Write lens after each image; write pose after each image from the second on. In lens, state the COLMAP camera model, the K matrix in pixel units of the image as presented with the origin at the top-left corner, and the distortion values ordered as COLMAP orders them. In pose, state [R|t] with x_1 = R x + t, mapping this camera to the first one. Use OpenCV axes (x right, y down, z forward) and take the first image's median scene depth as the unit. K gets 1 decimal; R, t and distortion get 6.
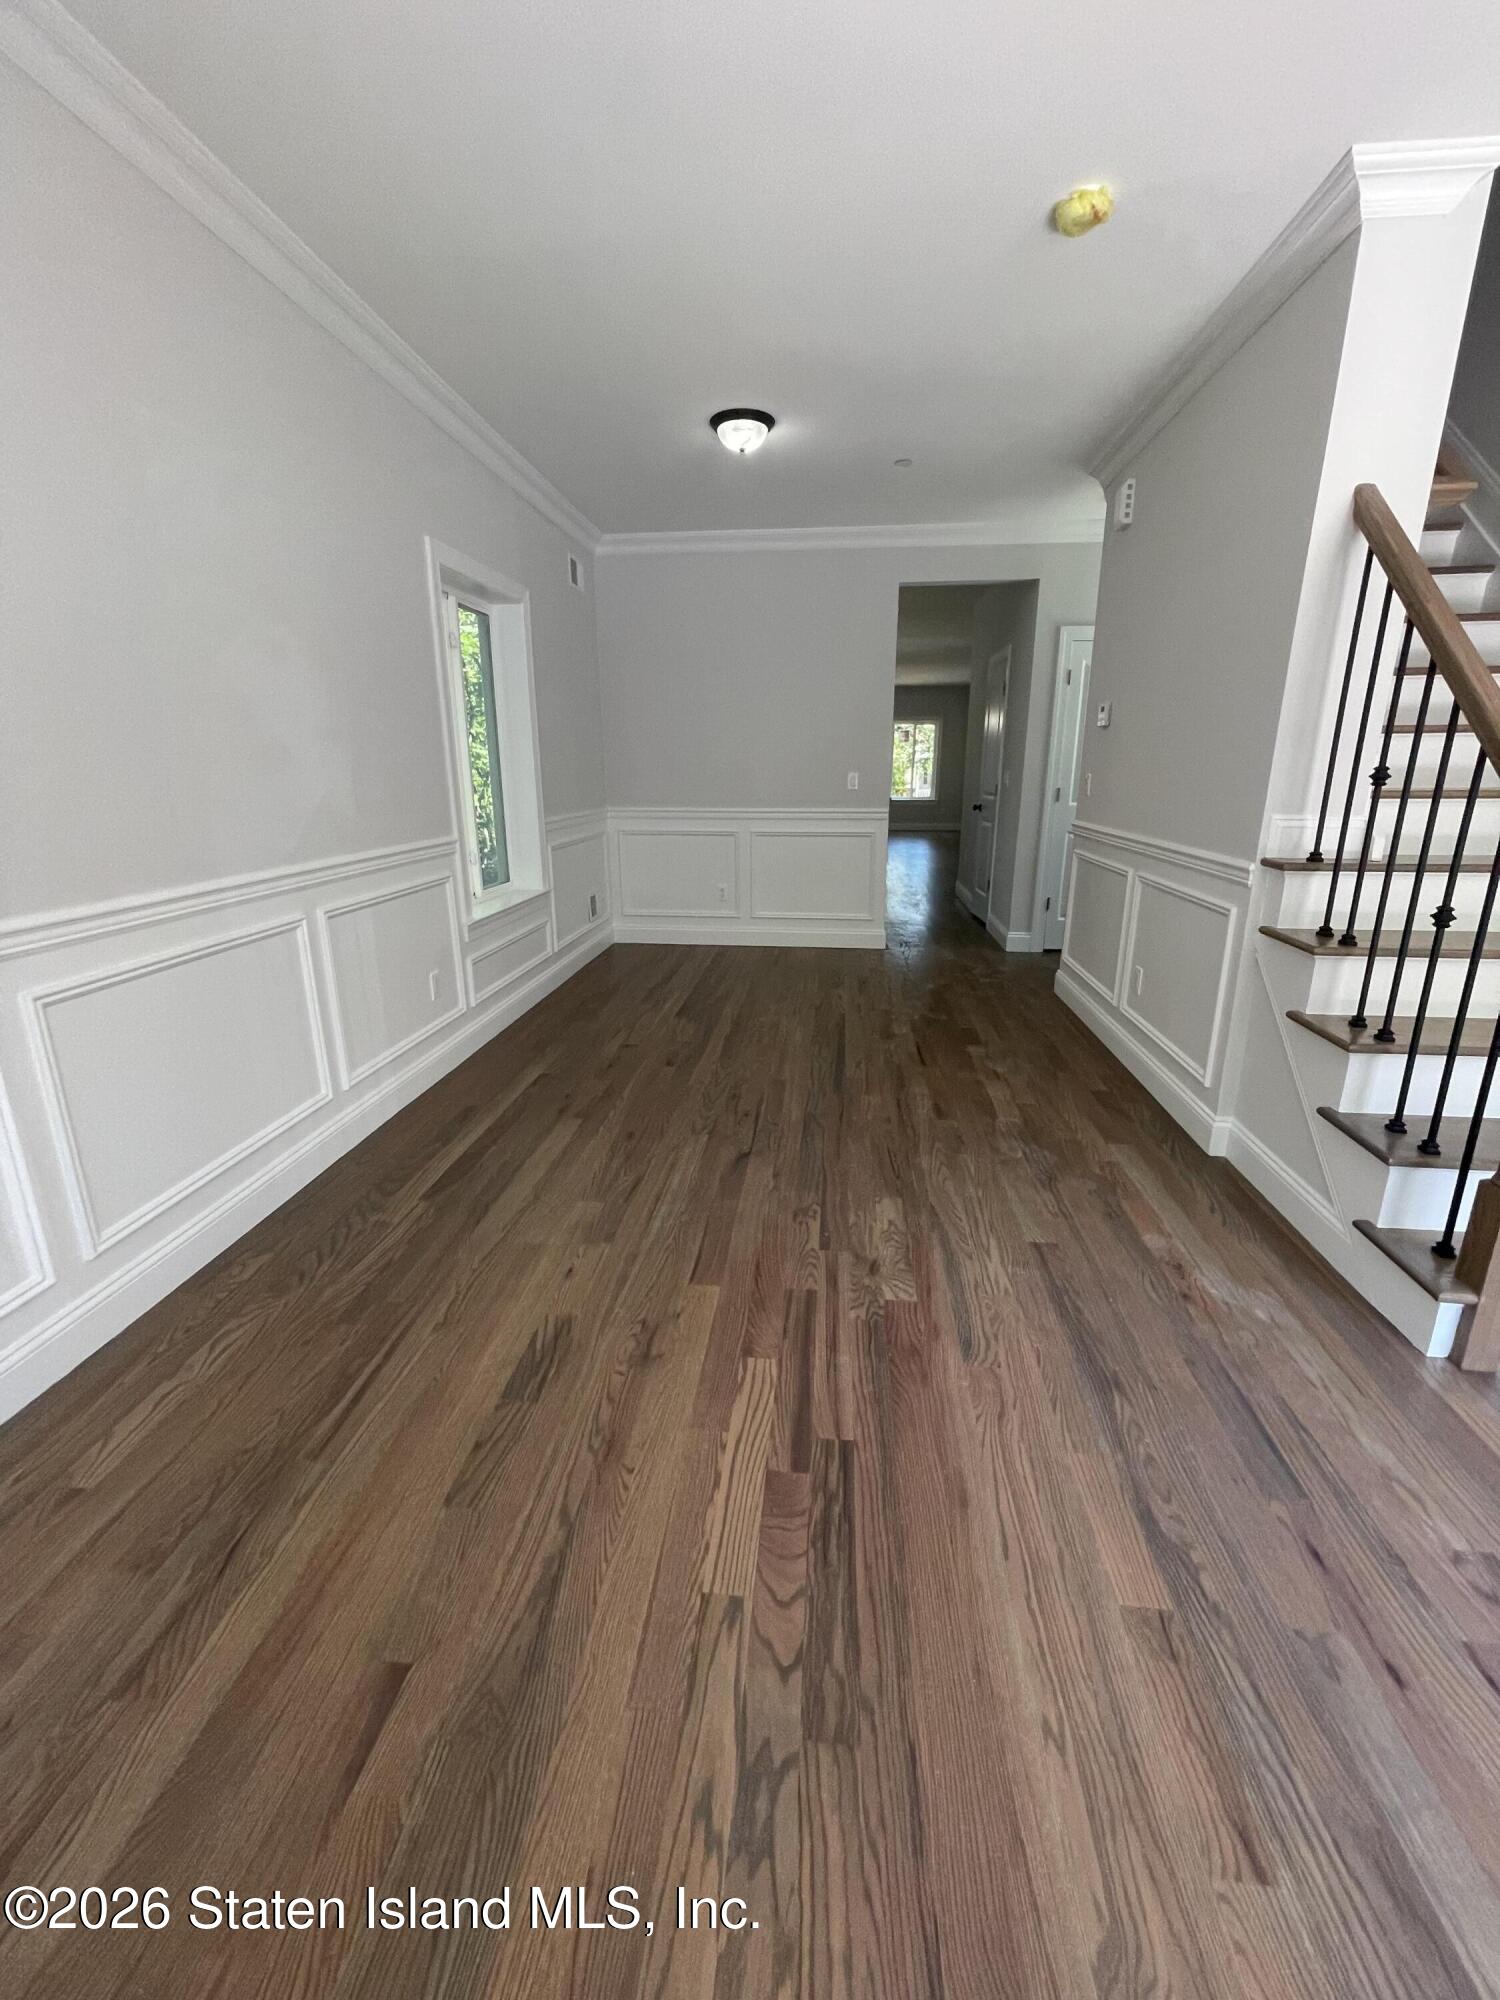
lens RADIAL K [[803.6, 0, 753.6], [0, 803.6, 986.2], [0, 0, 1]] dist [-0.001519, 0.000389]
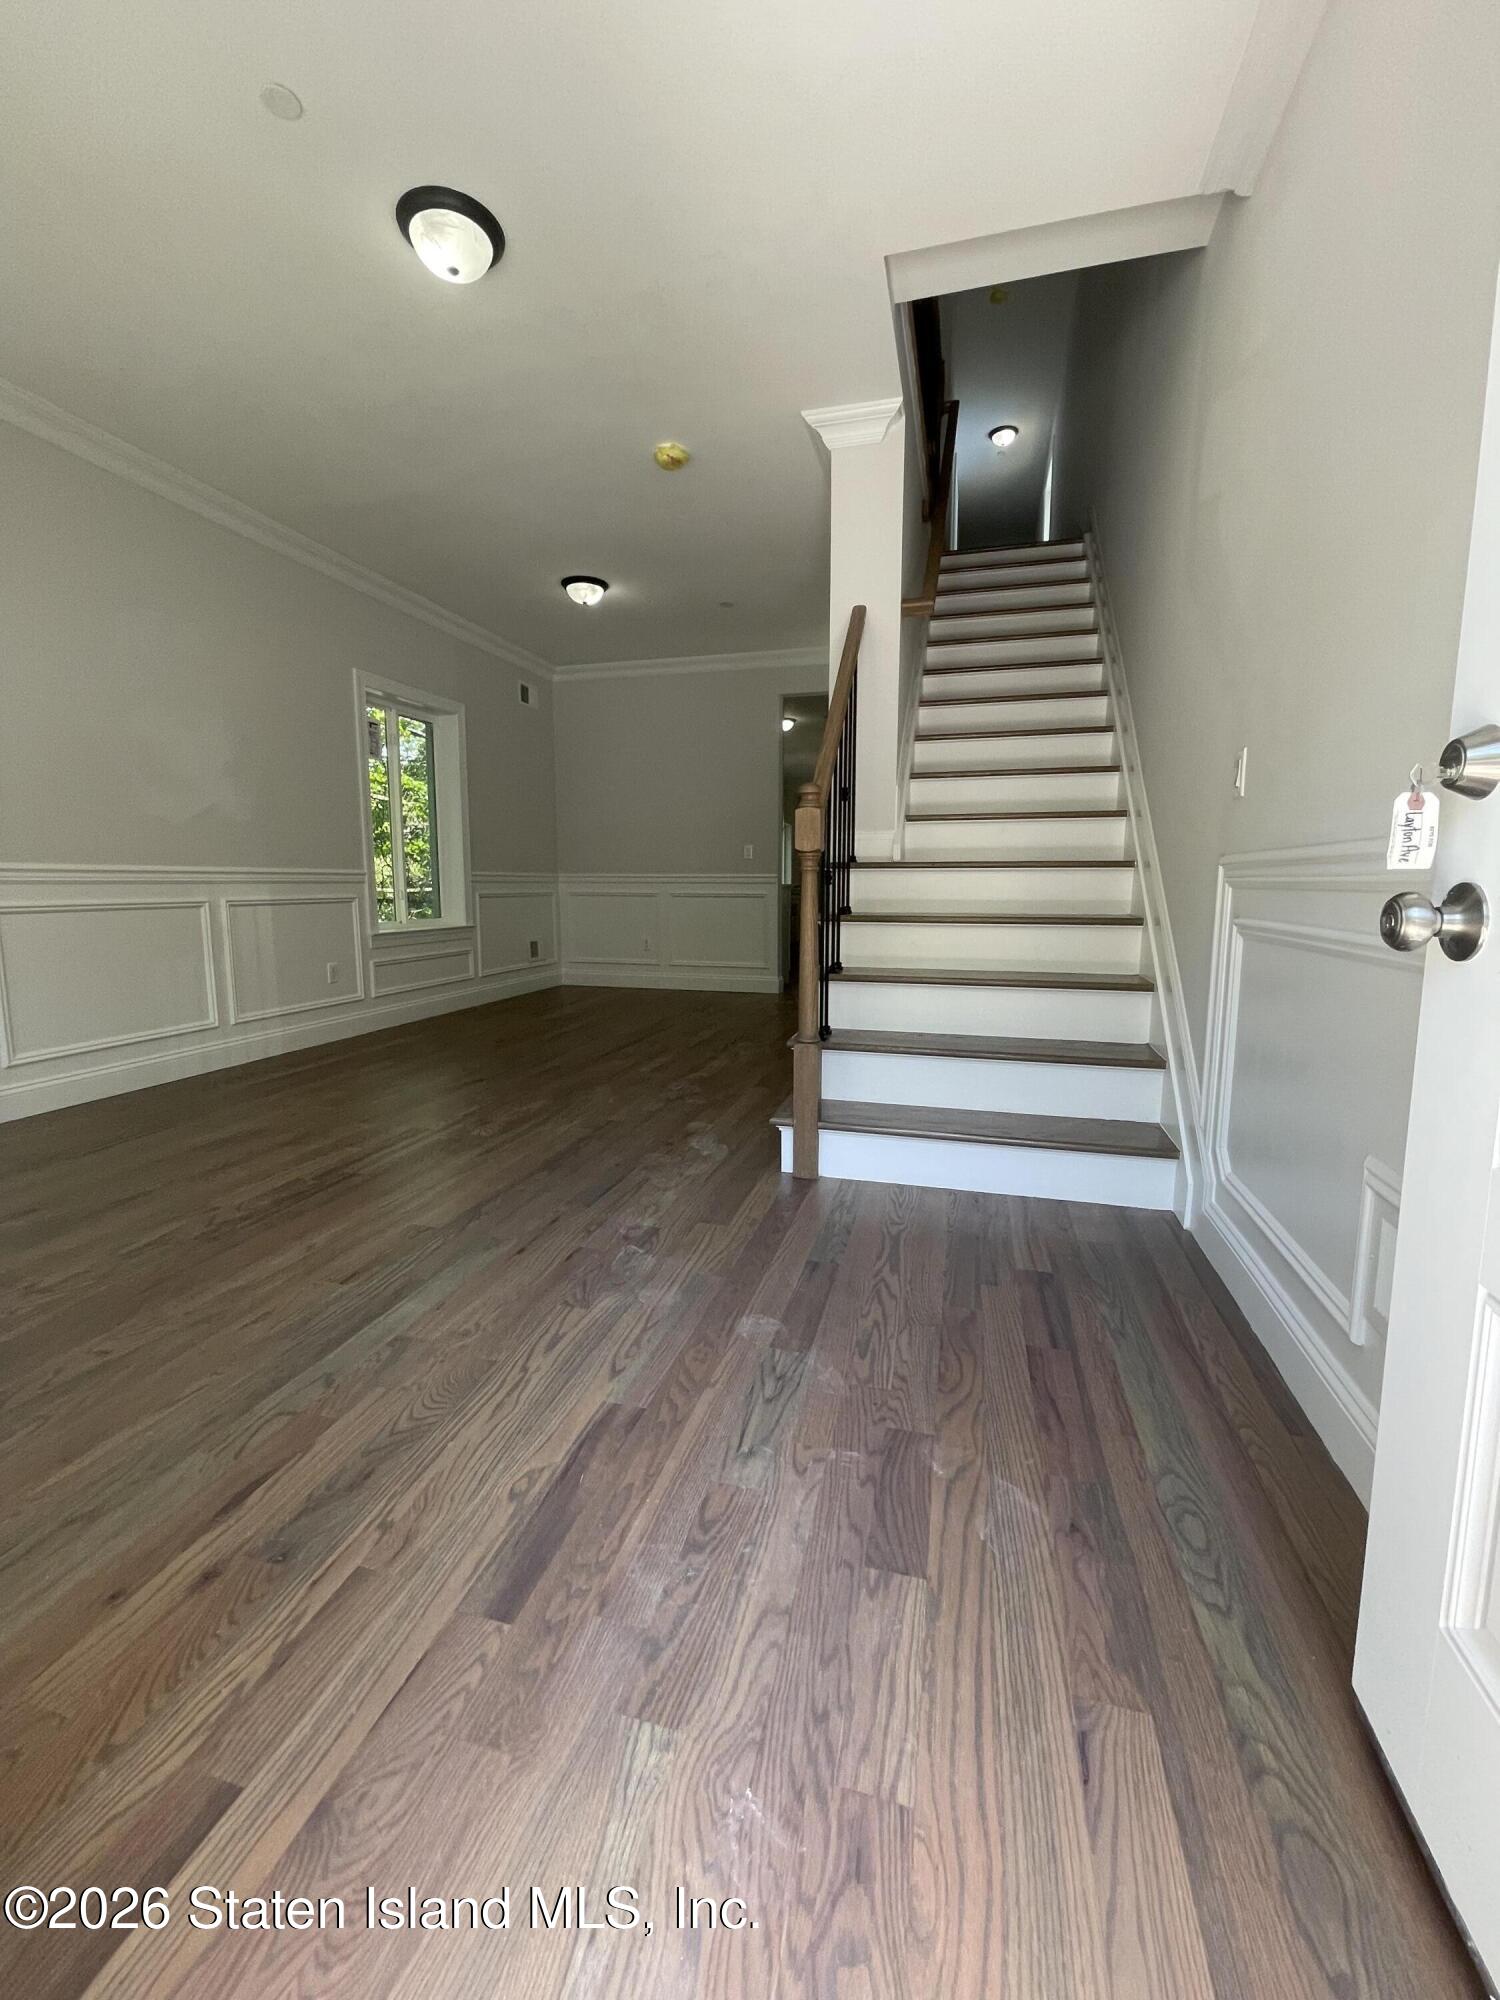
lens RADIAL K [[803.6, 0, 756.5], [0, 803.6, 983.2], [0, 0, 1]] dist [-0.001519, 0.000389]
pose [[0.987411, 0.022327, -0.156593, 0.823118], [-0.044427, 0.989283, -0.139086, 0.268739], [0.151809, 0.144292, 0.977821, -0.365949]]
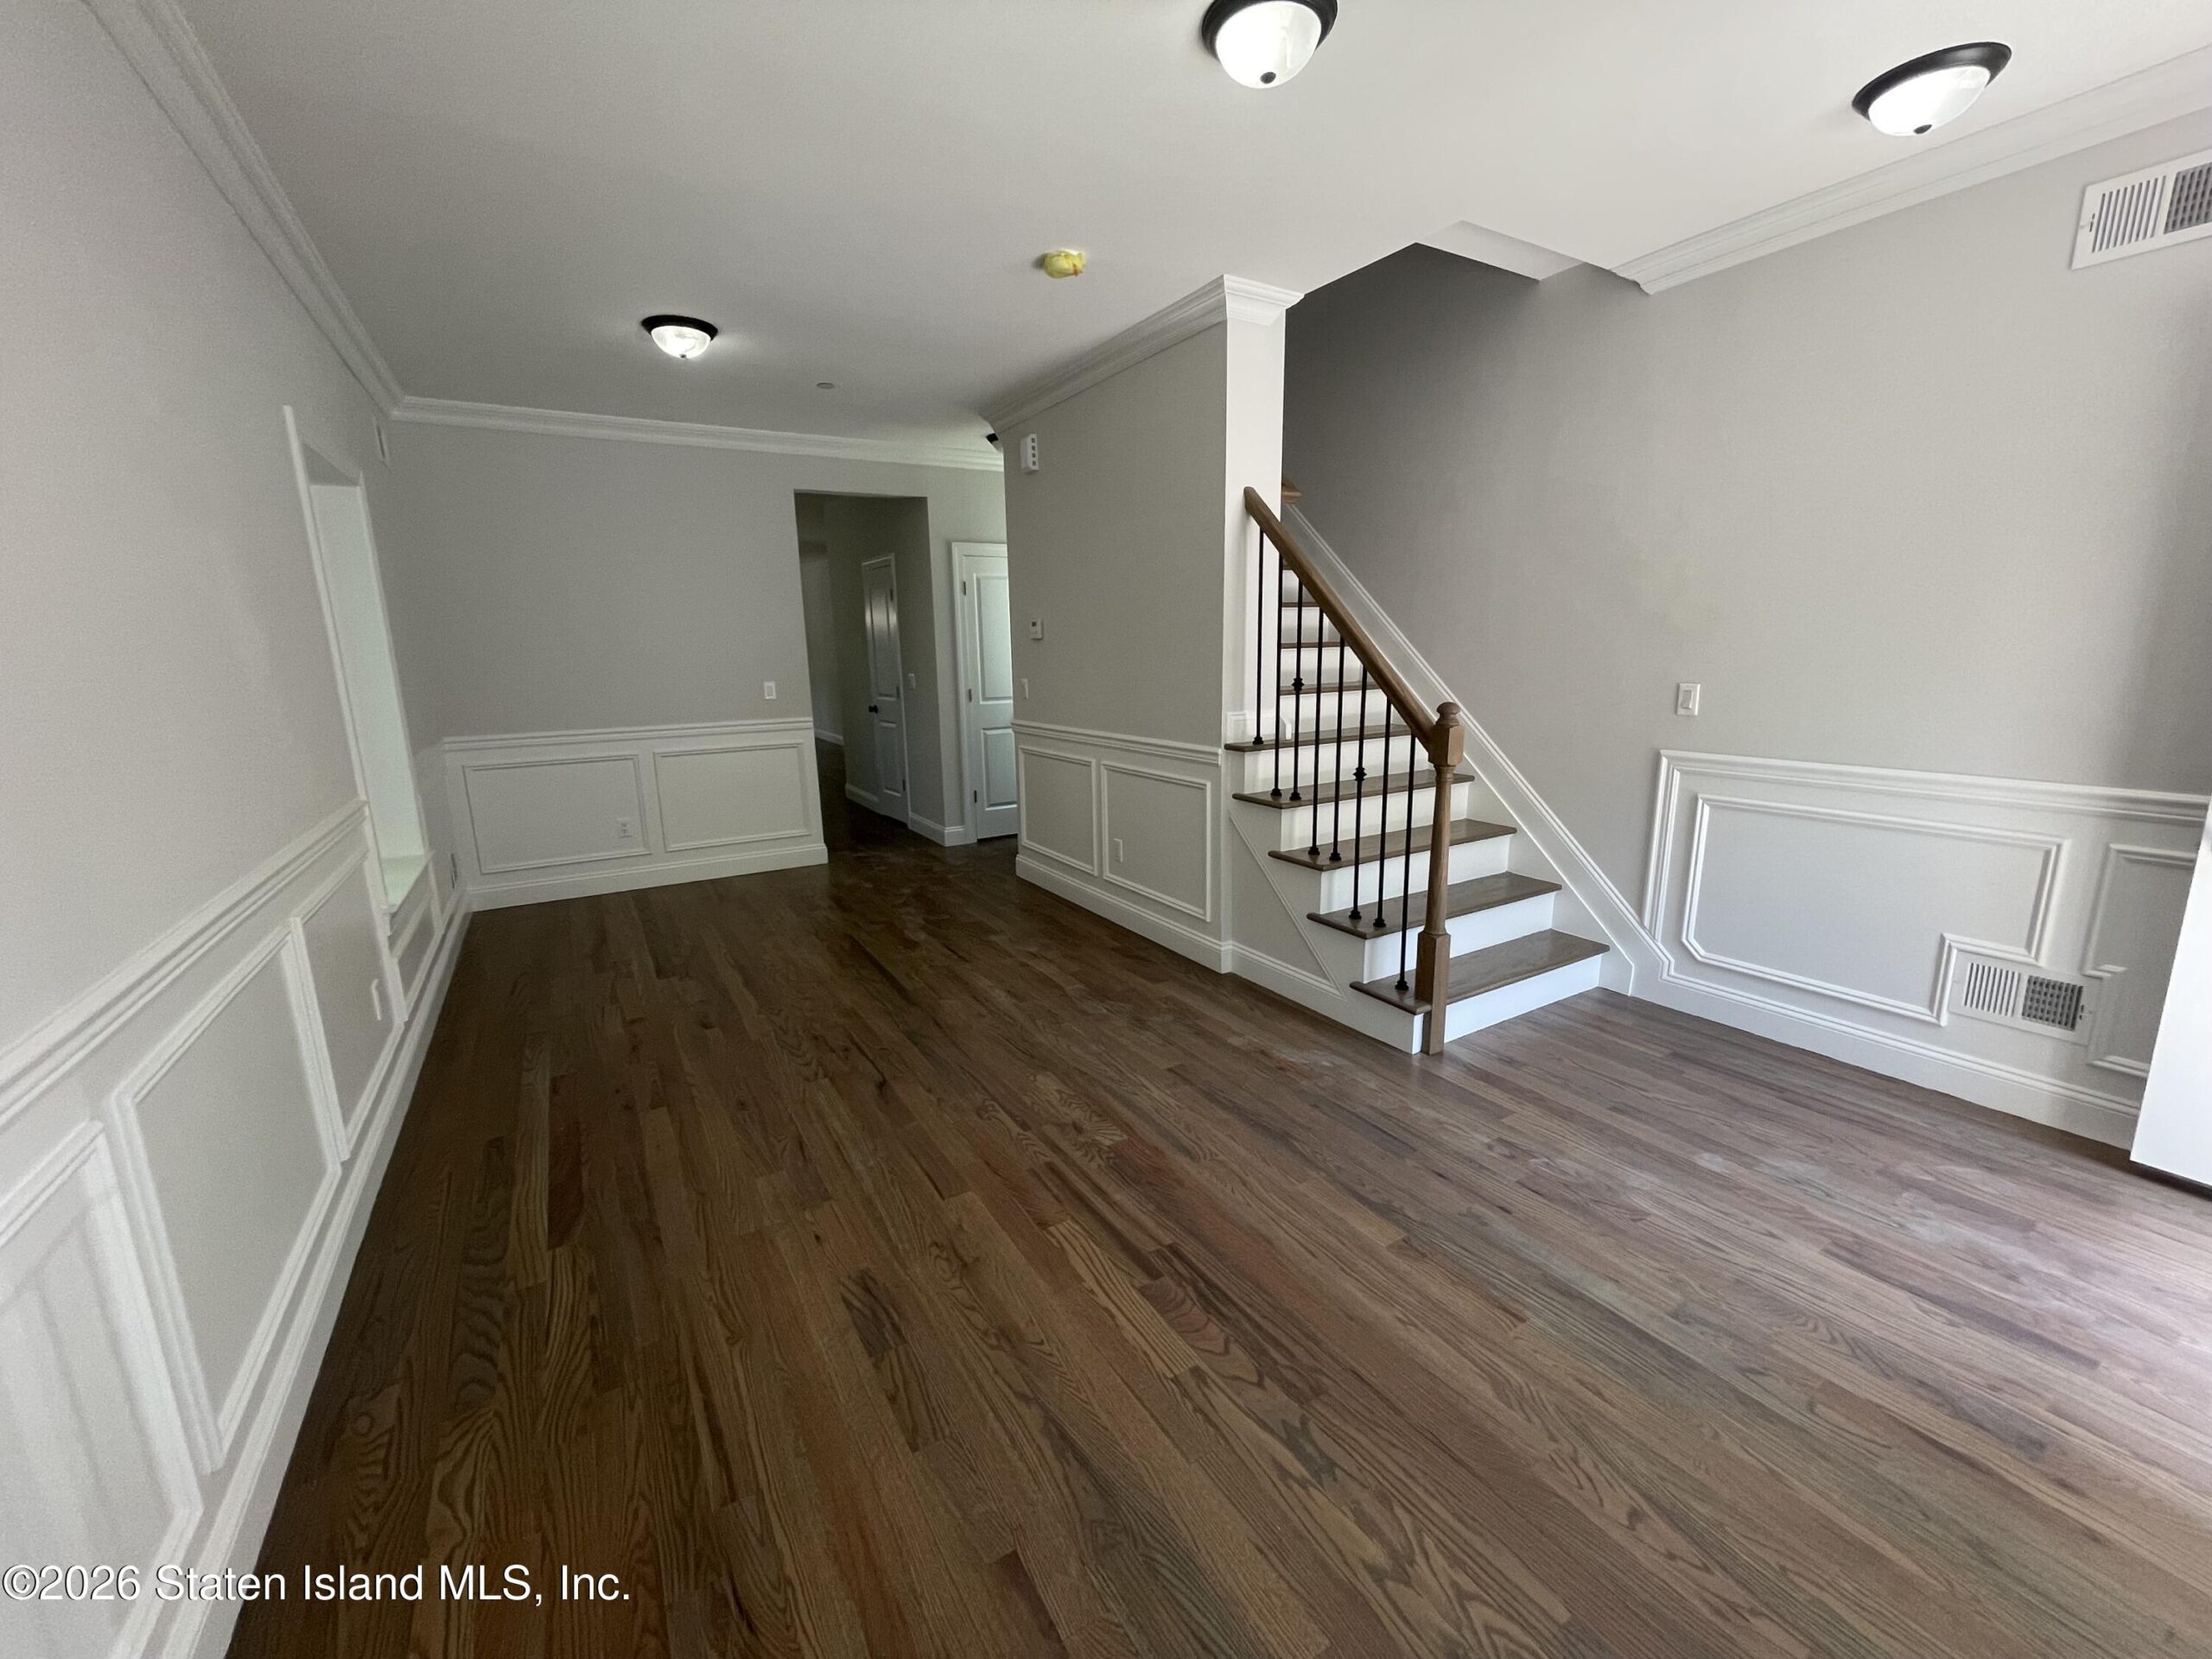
lens RADIAL K [[888.8, 0, 1094.4], [0, 888.8, 825.5], [0, 0, 1]] dist [-0.001519, 0.000389]
pose [[0.803084, -0.133728, 0.580665, -0.483469], [0.176691, 0.984107, -0.017729, -0.042261], [-0.569066, 0.116836, 0.813949, -0.080969]]
